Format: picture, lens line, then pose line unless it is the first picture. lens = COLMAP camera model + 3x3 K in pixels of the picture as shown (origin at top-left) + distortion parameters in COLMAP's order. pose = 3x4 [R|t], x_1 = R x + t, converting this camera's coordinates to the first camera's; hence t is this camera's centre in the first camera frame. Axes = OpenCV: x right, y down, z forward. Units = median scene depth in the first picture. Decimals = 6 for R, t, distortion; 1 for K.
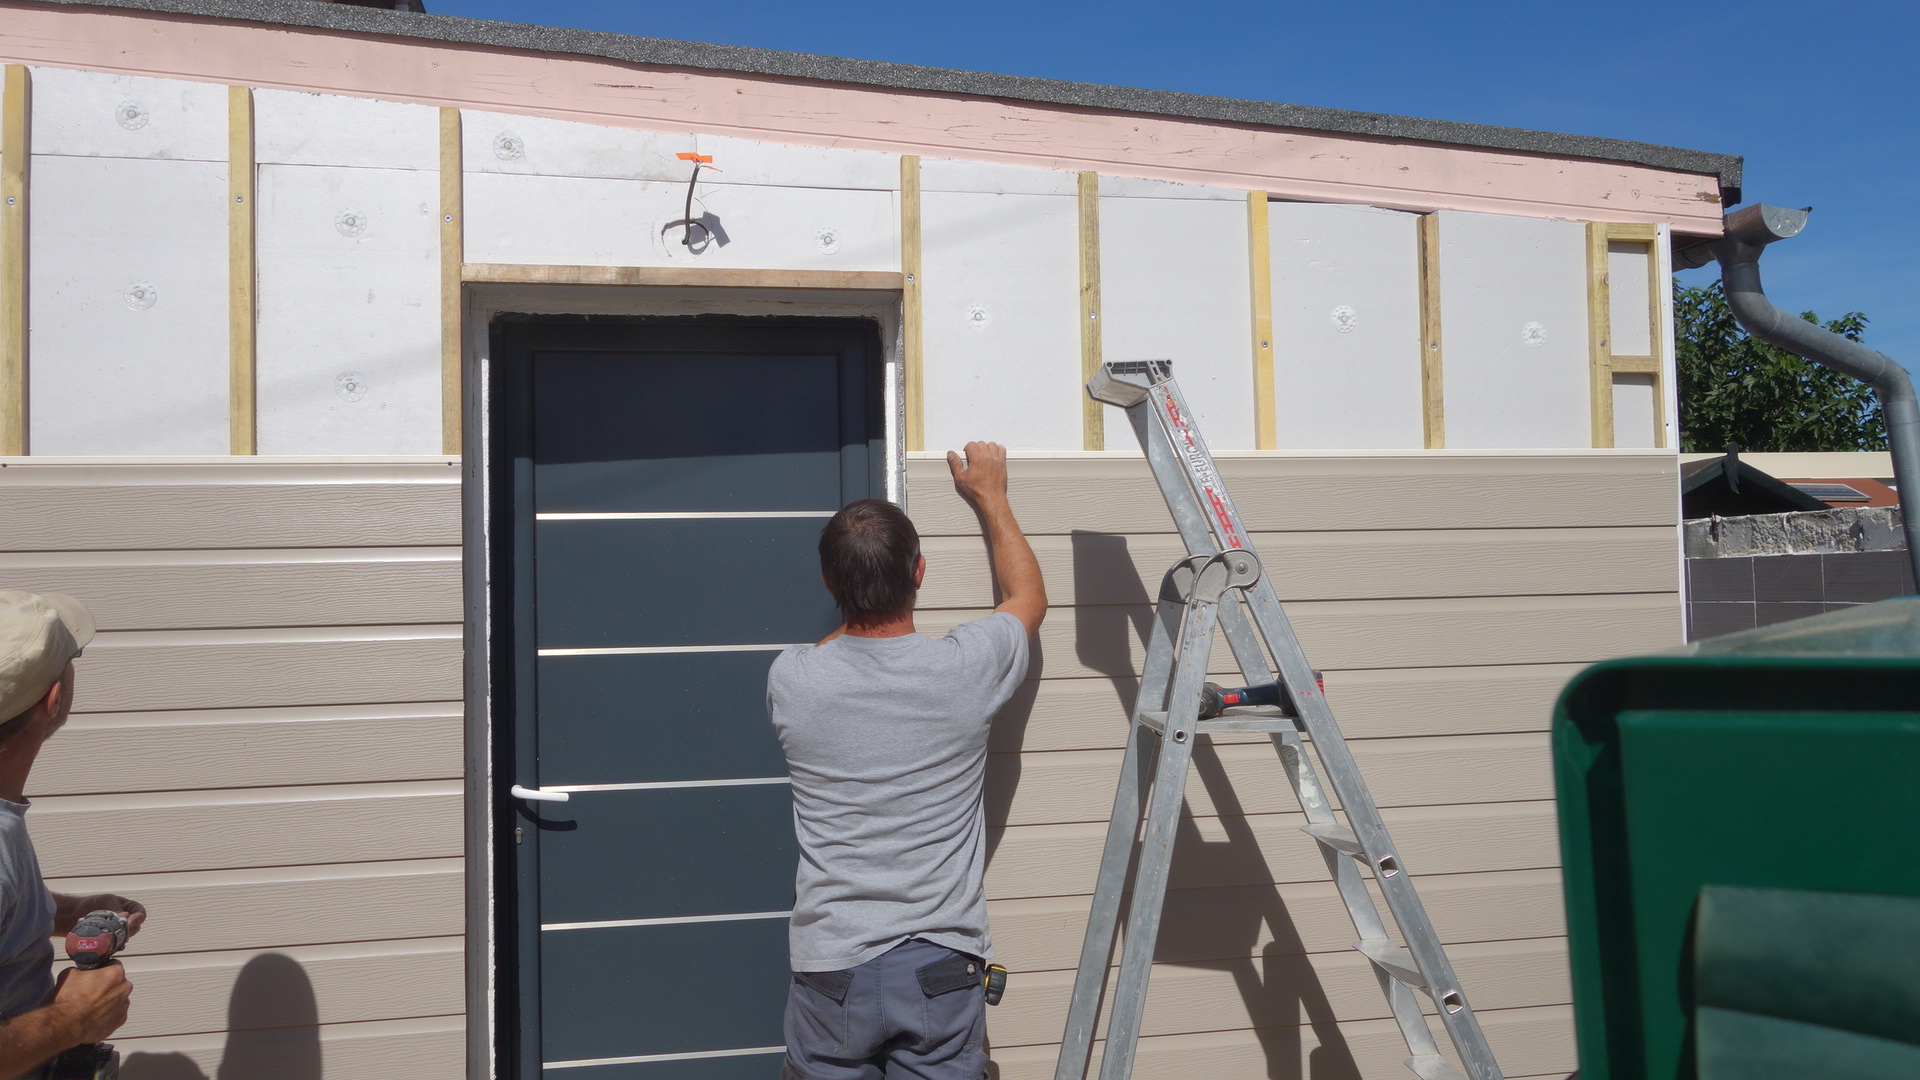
lens RADIAL K [[1516.0, 0, 960.4], [0, 1516.0, 541.9], [0, 0, 1]] dist [0.010109, -0.009597]
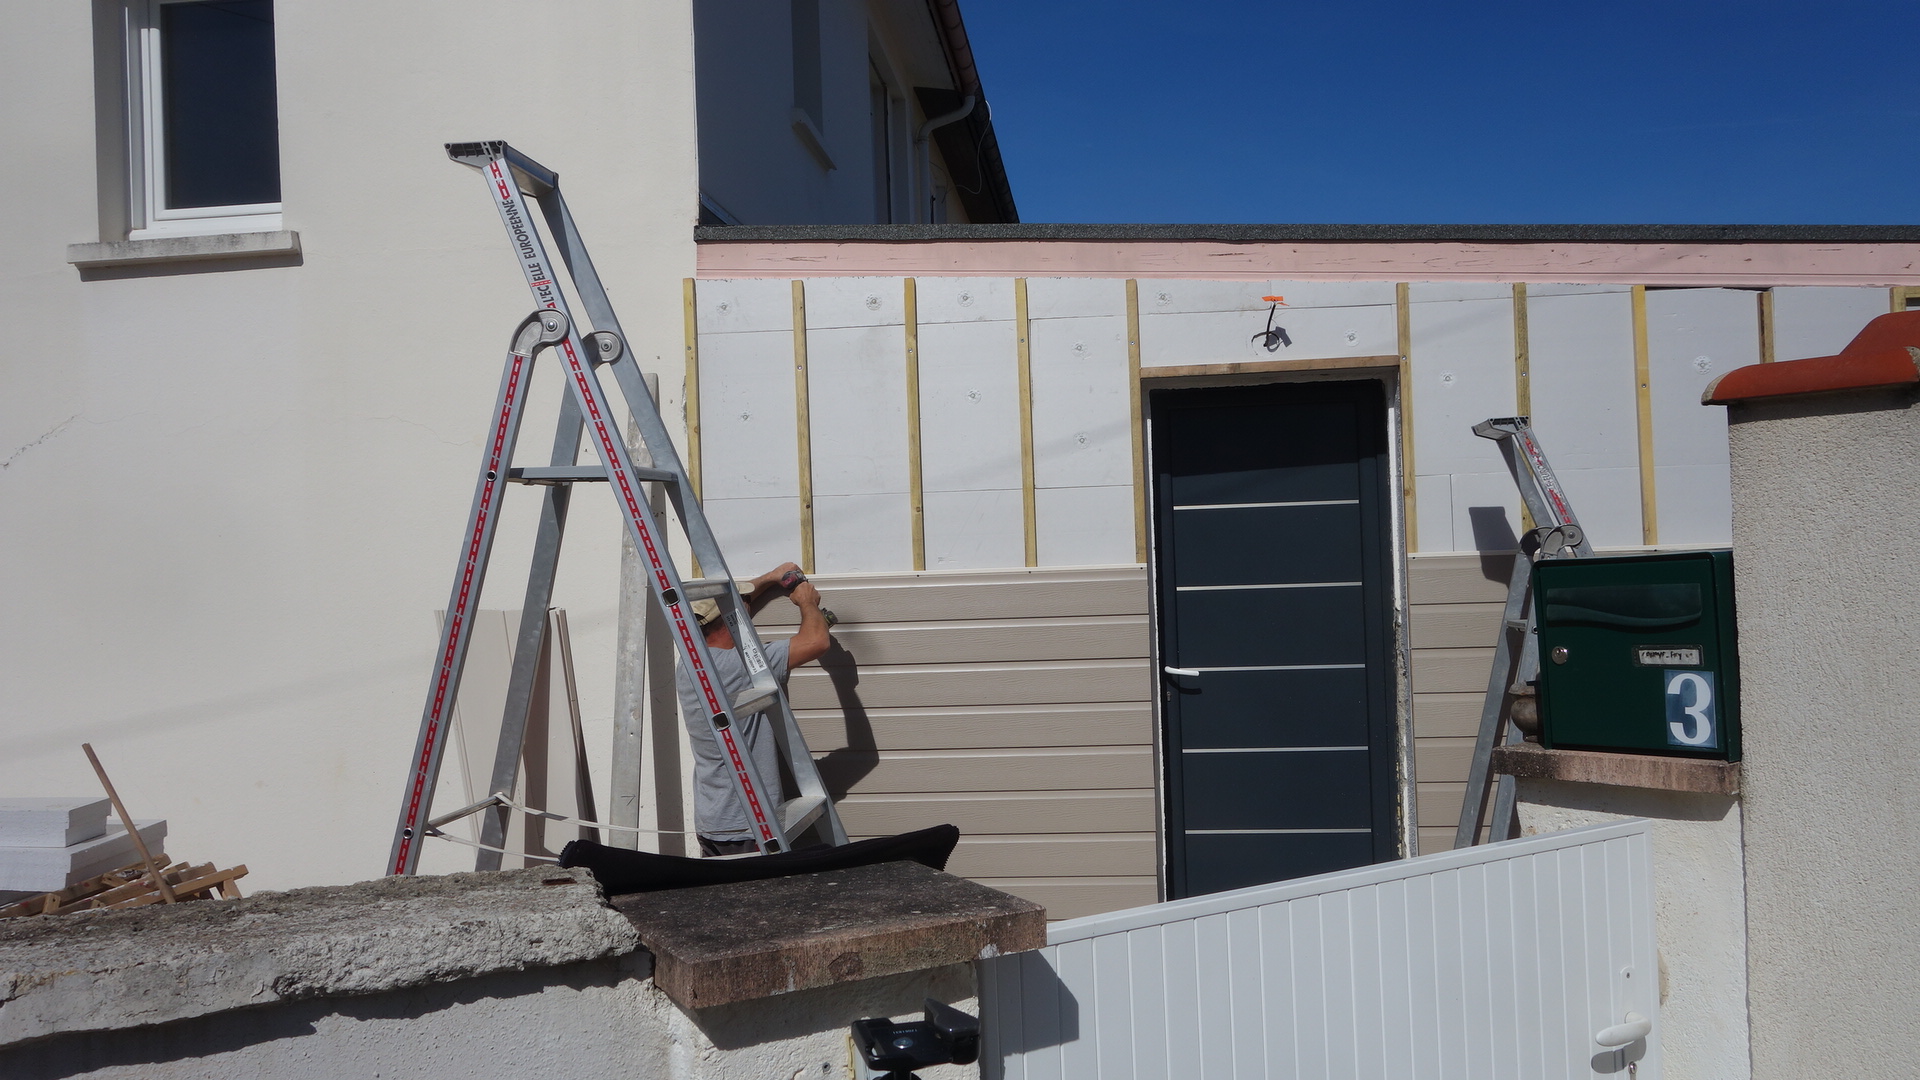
lens RADIAL K [[1516.0, 0, 958.5], [0, 1516.0, 541.8], [0, 0, 1]] dist [0.010109, -0.009597]
pose [[0.955149, -0.016855, -0.295645, -0.011395], [0.023462, 0.999548, 0.018814, -0.017879], [0.295195, -0.024907, 0.955112, -0.711992]]
